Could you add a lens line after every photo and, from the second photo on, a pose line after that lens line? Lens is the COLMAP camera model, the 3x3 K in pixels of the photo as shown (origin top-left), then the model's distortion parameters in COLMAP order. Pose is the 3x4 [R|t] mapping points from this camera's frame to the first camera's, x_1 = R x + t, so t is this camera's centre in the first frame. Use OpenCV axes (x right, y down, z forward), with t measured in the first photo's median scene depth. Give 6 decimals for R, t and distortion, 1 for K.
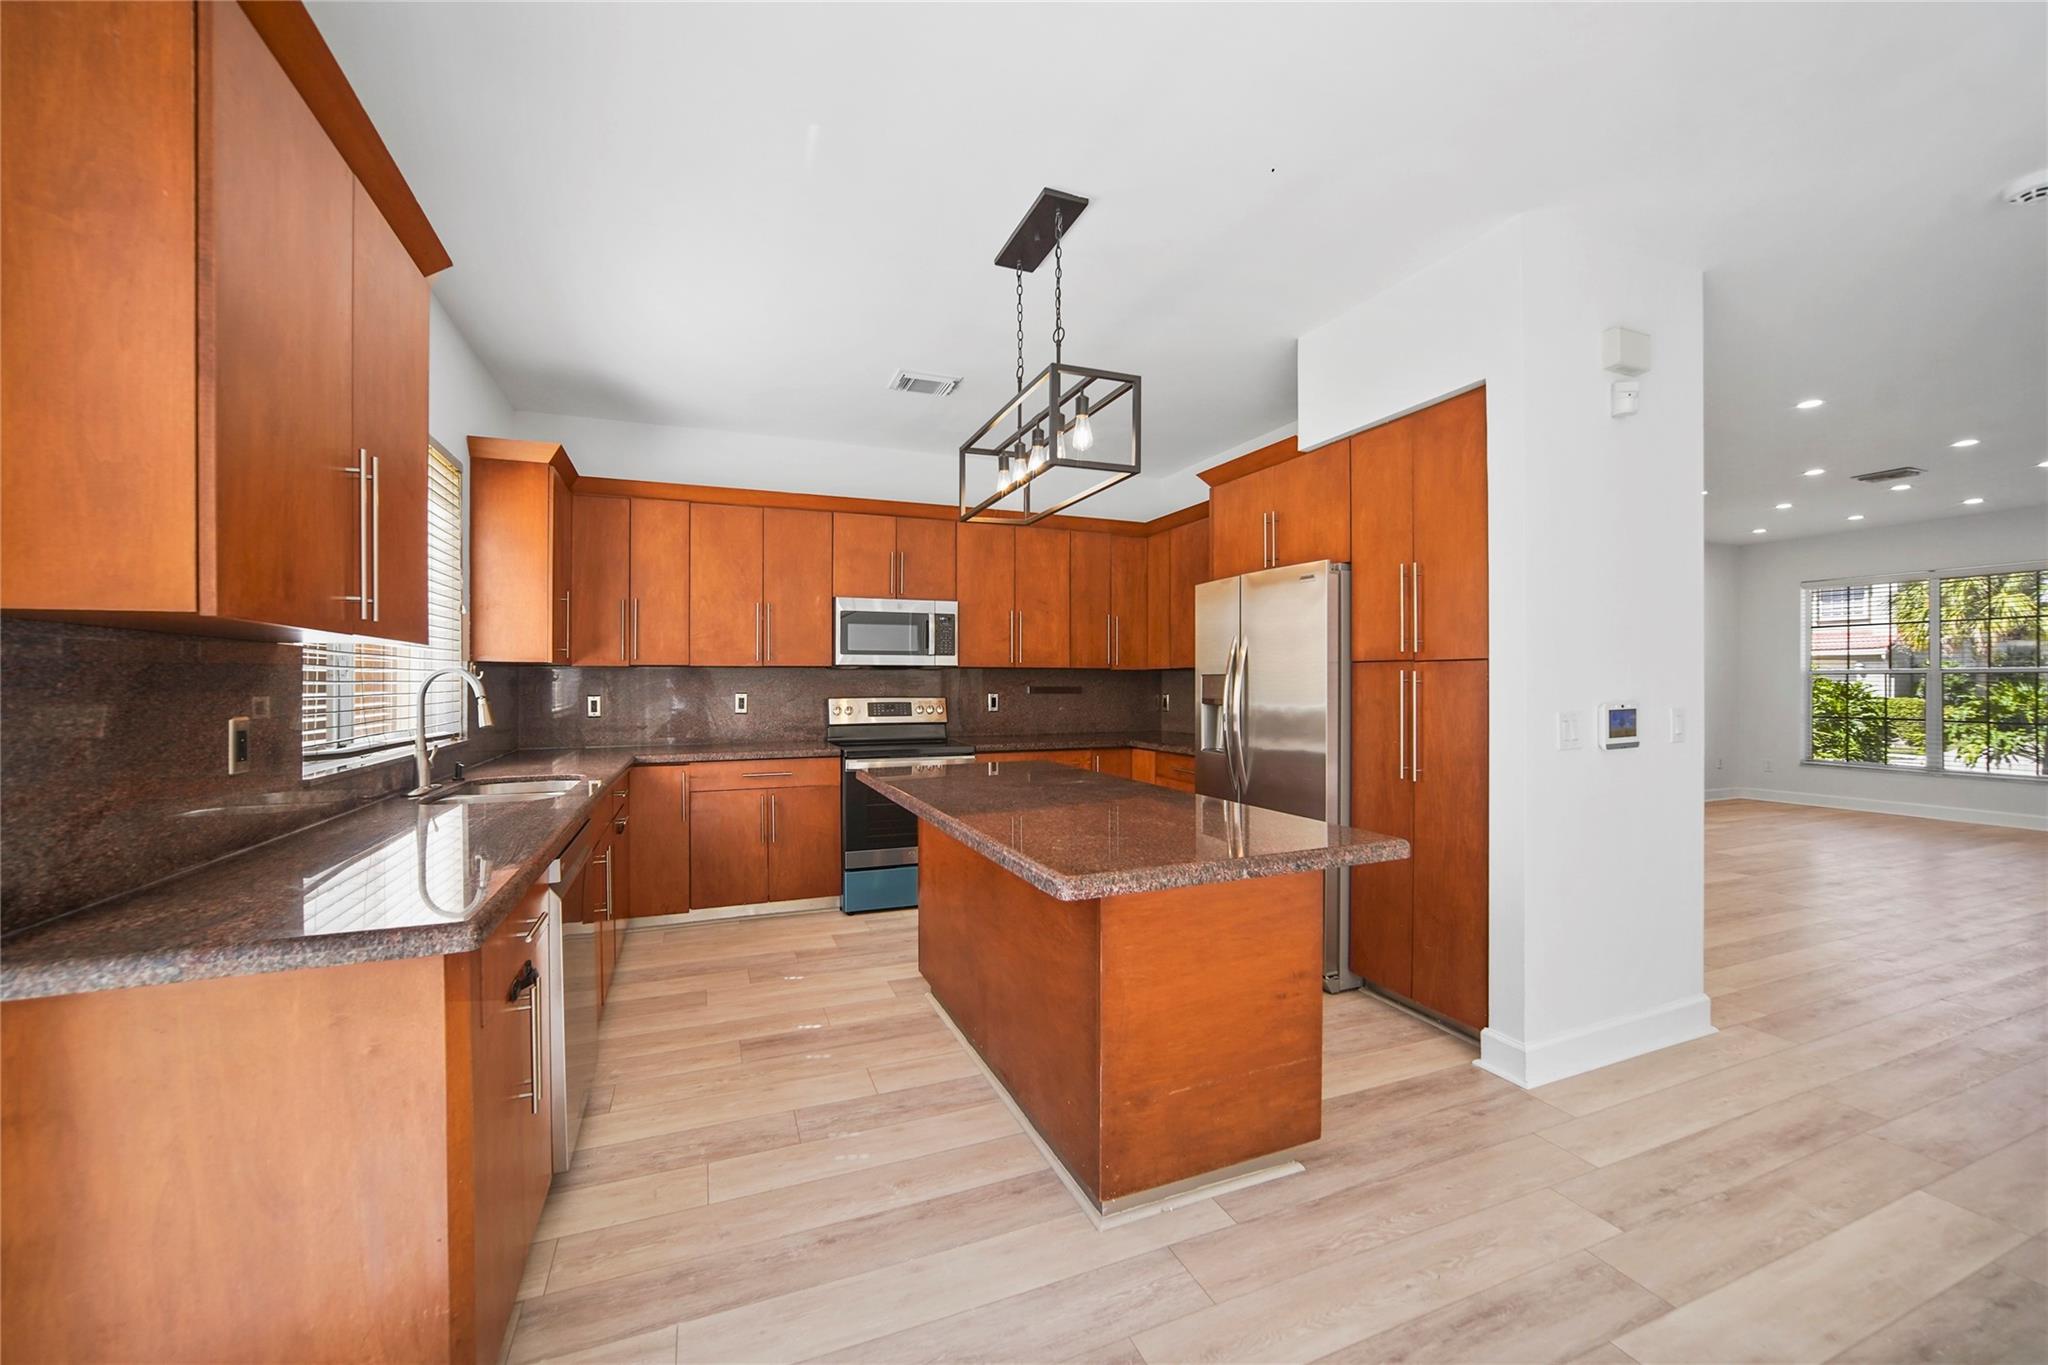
lens RADIAL K [[774.2, 0, 1014.7], [0, 774.2, 682.8], [0, 0, 1]] dist [-0.007658, 0.002045]
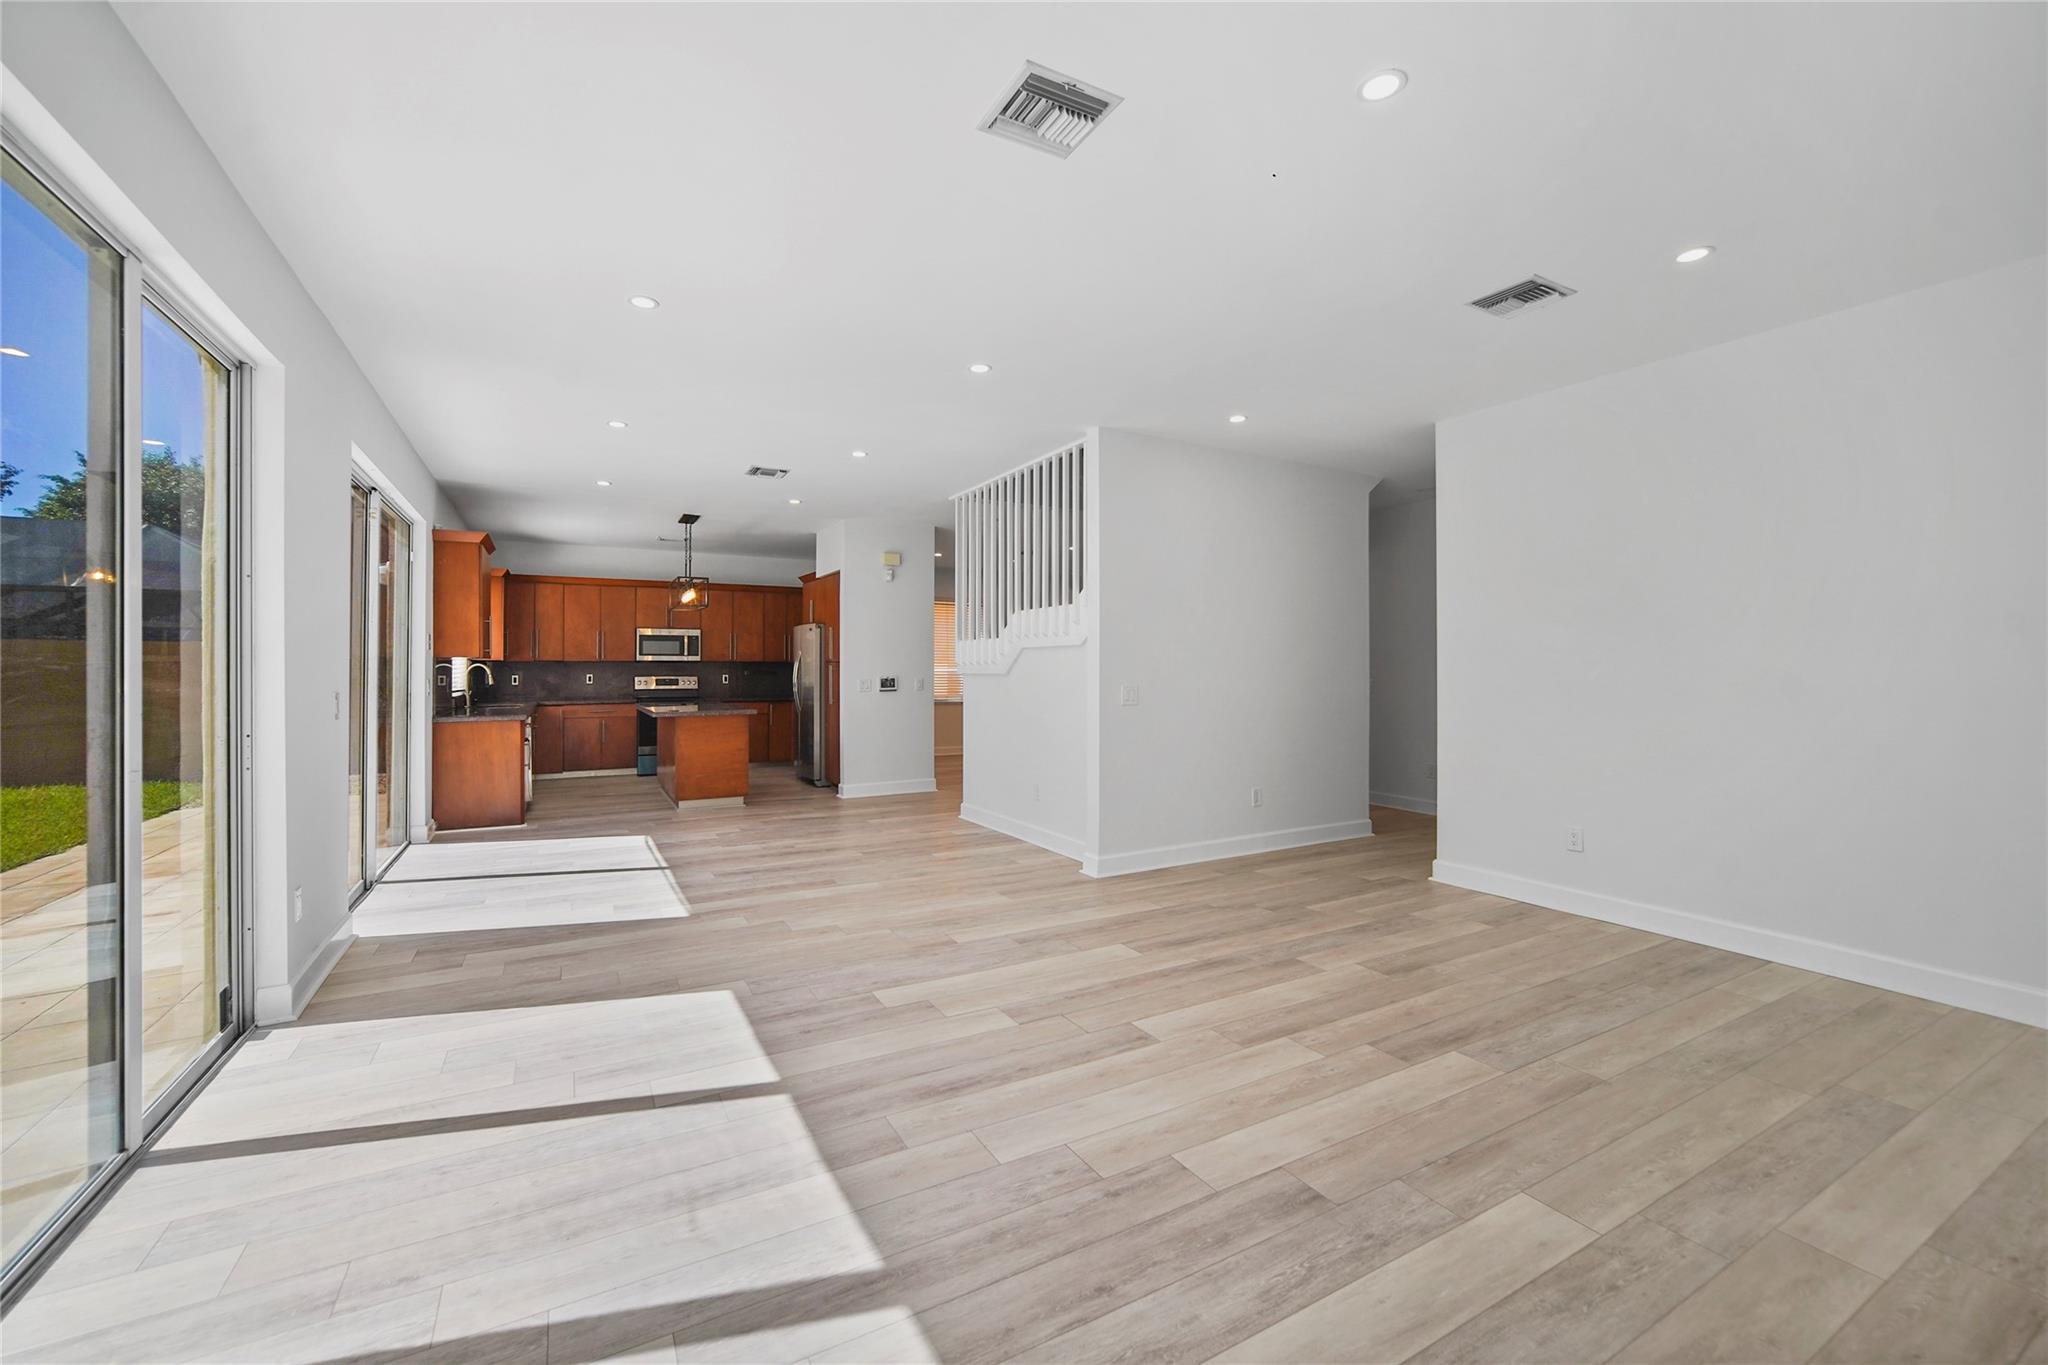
lens RADIAL K [[806.1, 0, 1000.9], [0, 806.1, 667.7], [0, 0, 1]] dist [-0.020583, 0.002408]
pose [[0.992478, 0.003424, 0.122377, 0.513331], [-0.003152, 0.999992, -0.002414, -0.001683], [-0.122384, 0.002010, 0.992481, -1.361548]]
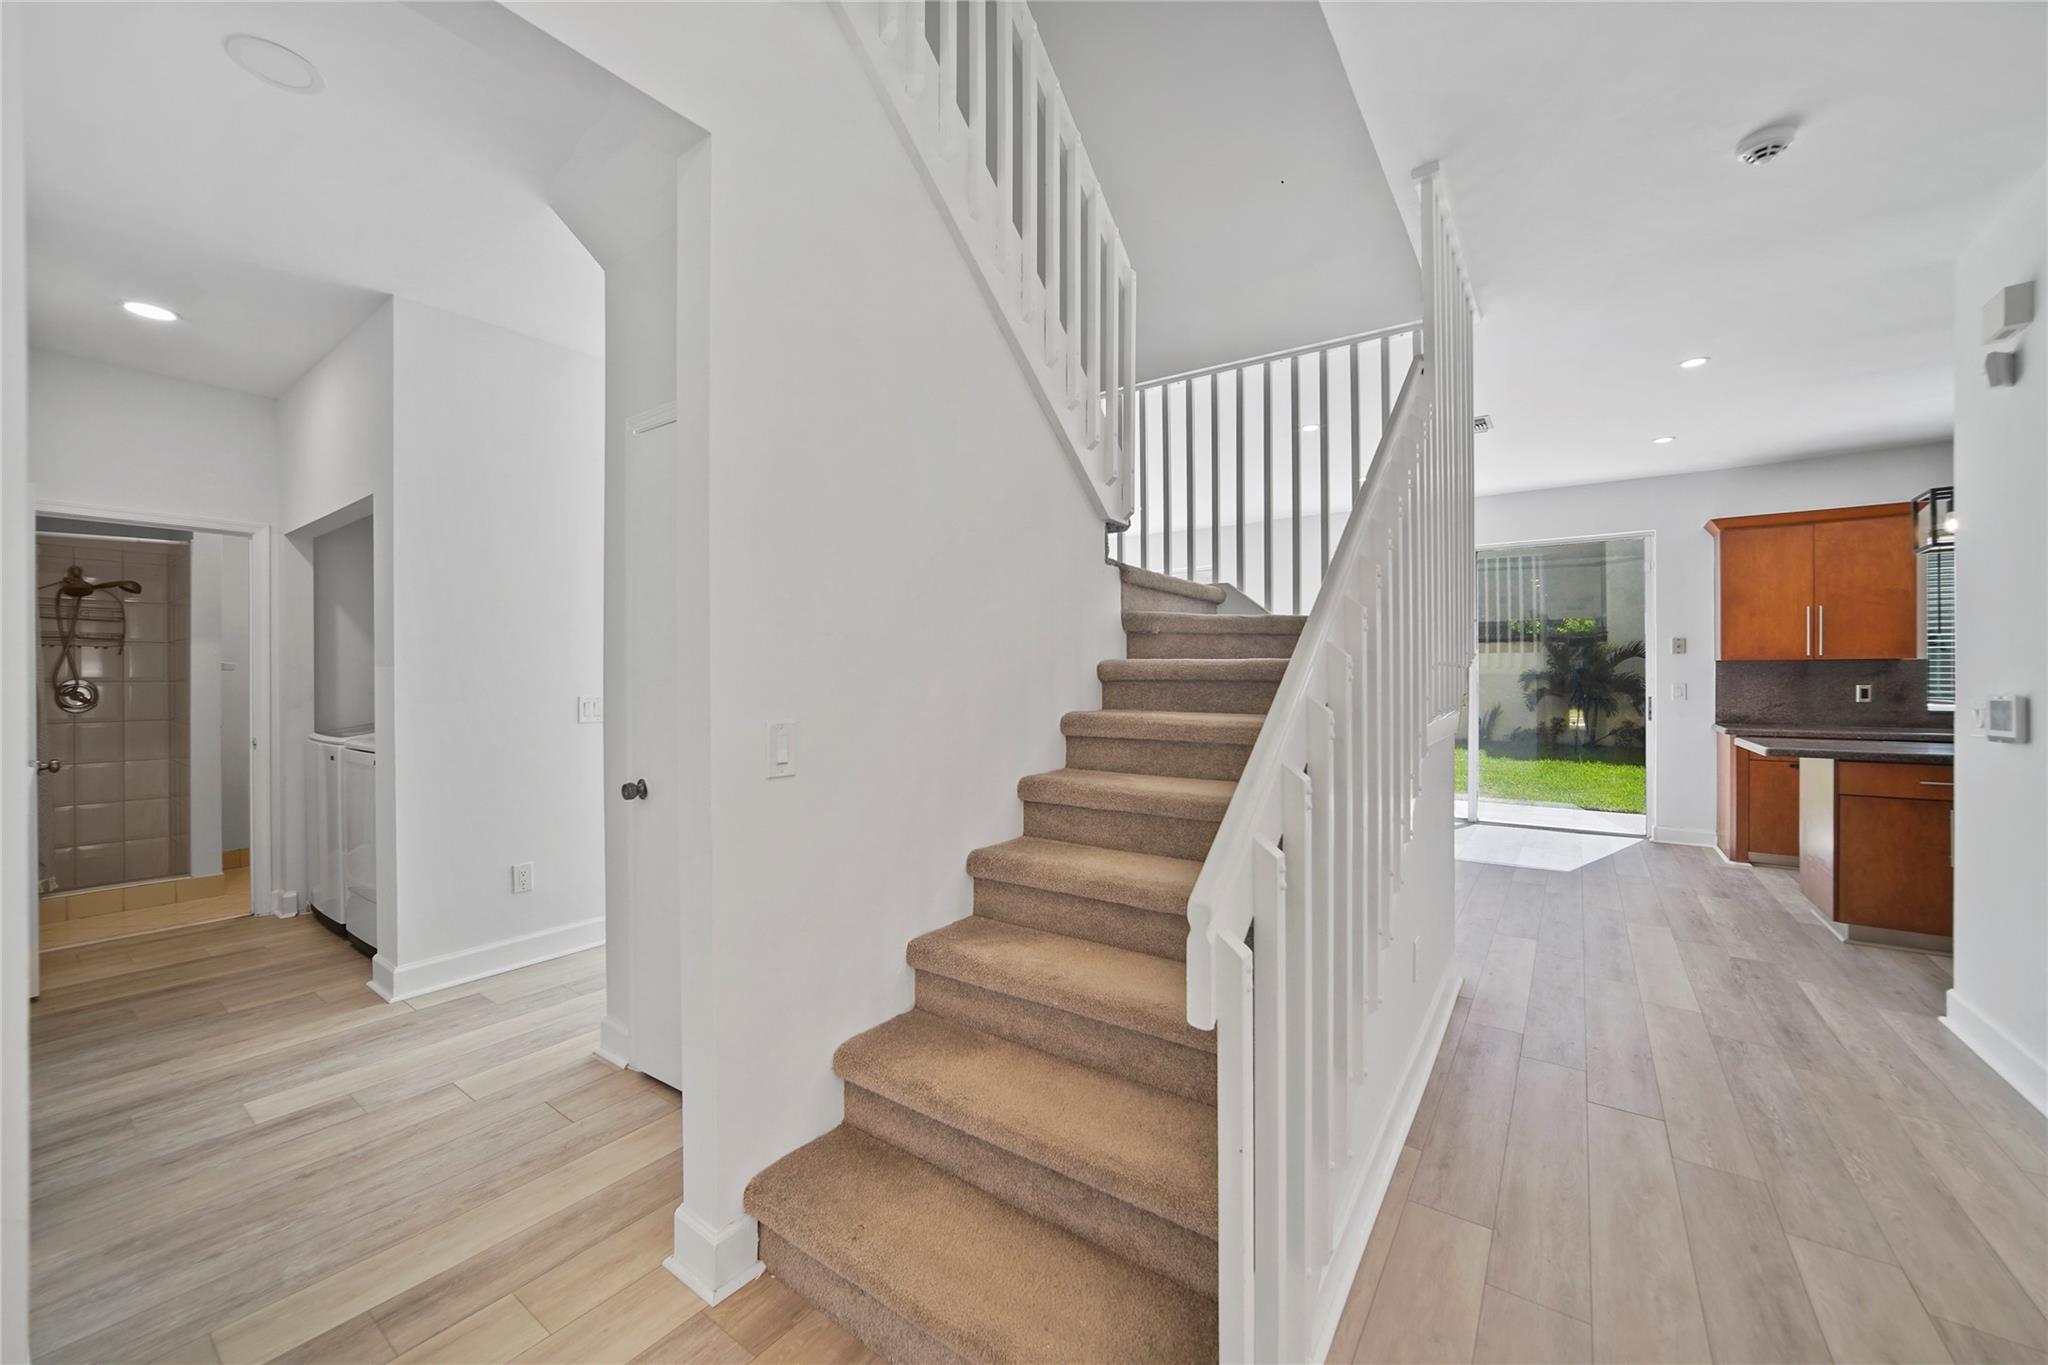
lens RADIAL K [[774.2, 0, 1000.4], [0, 774.2, 677.7], [0, 0, 1]] dist [-0.007658, 0.002045]
pose [[-0.849742, 0.002735, -0.527192, 1.413297], [0.000869, 0.999992, 0.003788, 0.001408], [0.527198, 0.002761, -0.849738, 0.703934]]
